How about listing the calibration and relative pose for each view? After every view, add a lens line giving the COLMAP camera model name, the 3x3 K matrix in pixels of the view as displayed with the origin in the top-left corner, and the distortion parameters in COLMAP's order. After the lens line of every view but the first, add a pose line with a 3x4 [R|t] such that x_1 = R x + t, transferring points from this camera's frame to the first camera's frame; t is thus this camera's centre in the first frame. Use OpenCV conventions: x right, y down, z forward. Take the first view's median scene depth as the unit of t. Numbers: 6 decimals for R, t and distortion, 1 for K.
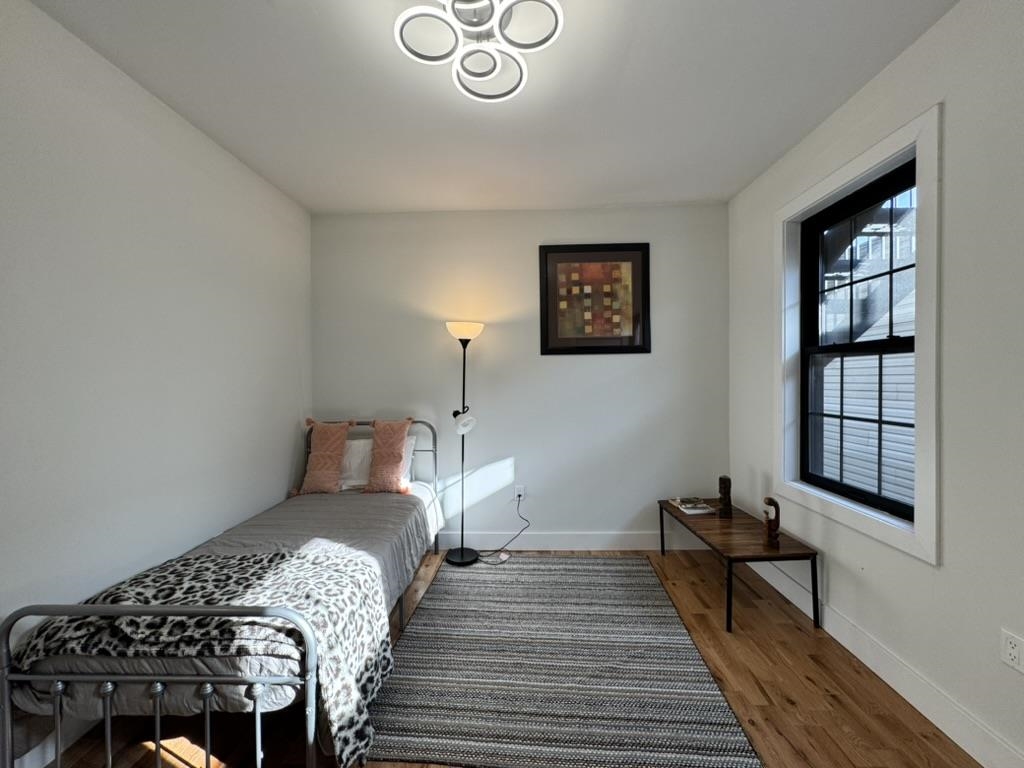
lens RADIAL K [[407.0, 0, 510.2], [0, 407.0, 381.2], [0, 0, 1]] dist [-0.004806, 0.000474]
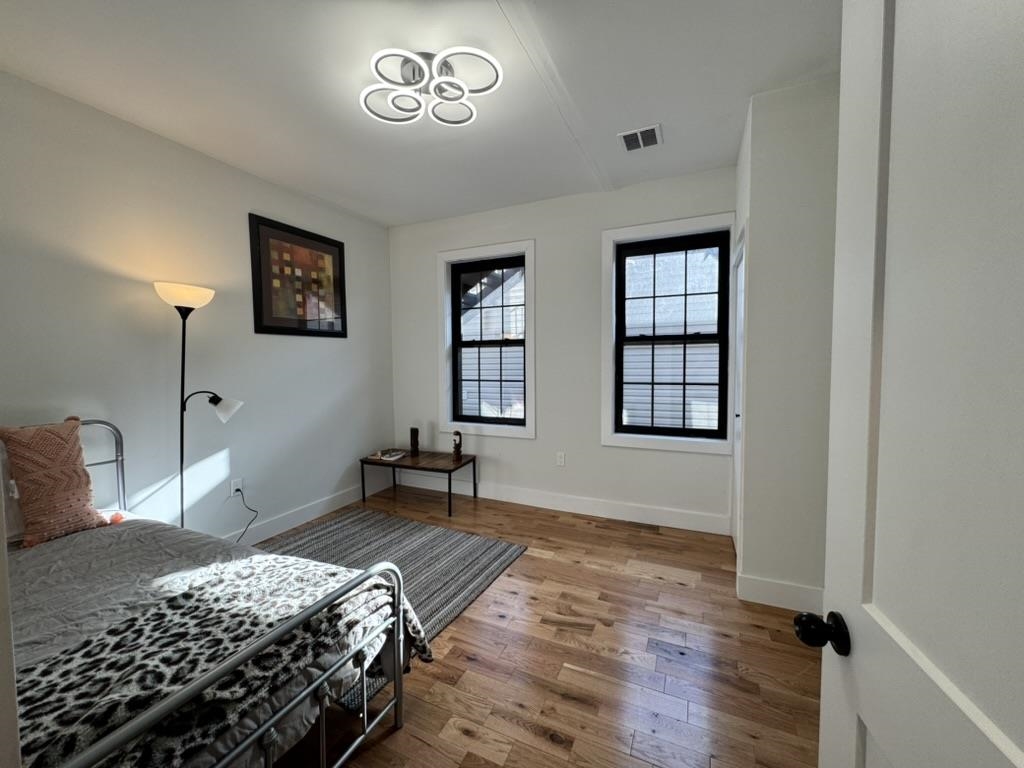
lens RADIAL K [[407.0, 0, 515.2], [0, 407.0, 379.3], [0, 0, 1]] dist [-0.004806, 0.000474]
pose [[0.381453, -0.037278, 0.923636, -0.765538], [0.009389, 0.999291, 0.036454, 0.016725], [-0.924341, -0.005233, 0.381533, 0.137046]]
